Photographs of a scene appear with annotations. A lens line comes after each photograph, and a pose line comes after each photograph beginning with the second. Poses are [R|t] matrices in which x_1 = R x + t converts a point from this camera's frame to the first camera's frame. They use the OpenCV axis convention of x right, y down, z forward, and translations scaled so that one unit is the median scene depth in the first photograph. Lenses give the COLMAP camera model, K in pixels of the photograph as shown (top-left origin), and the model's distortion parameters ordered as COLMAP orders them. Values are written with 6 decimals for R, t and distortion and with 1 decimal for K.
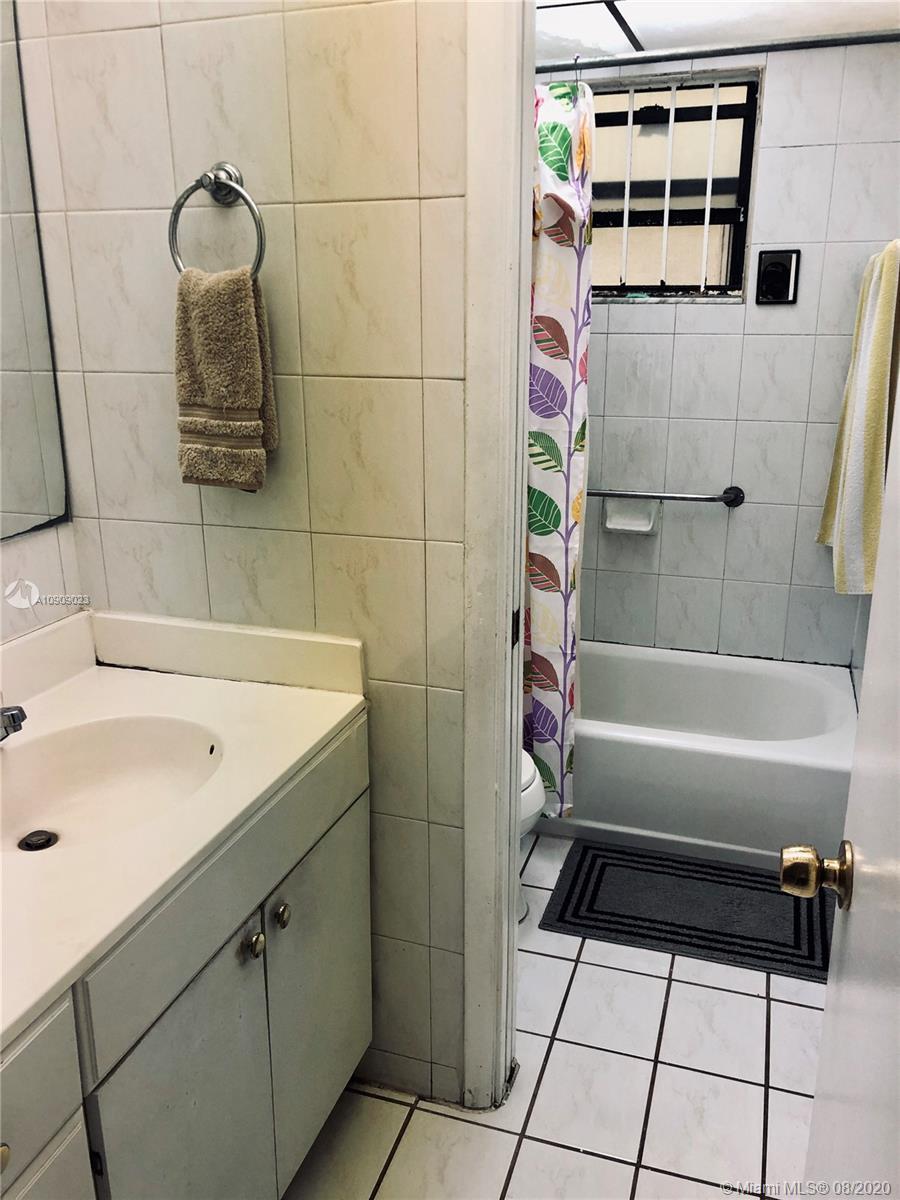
lens RADIAL K [[997.5, 0, 454.3], [0, 997.5, 594.8], [0, 0, 1]] dist [0.053072, -0.047286]
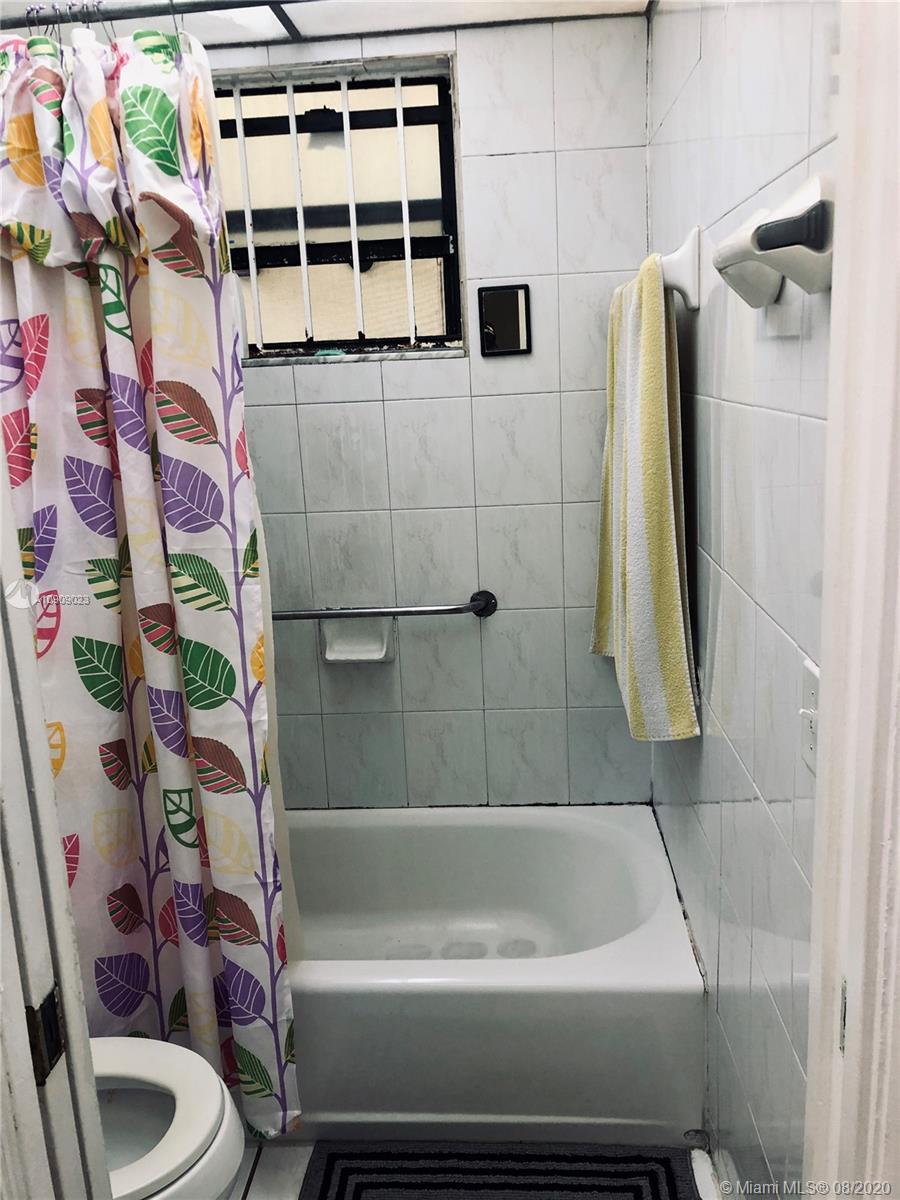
lens RADIAL K [[997.5, 0, 445.1], [0, 997.5, 597.5], [0, 0, 1]] dist [0.053072, -0.047286]
pose [[0.970769, -0.098382, 0.218926, 0.091514], [0.113545, 0.991852, -0.057764, -0.068806], [-0.211459, 0.080934, 0.974030, 0.289036]]
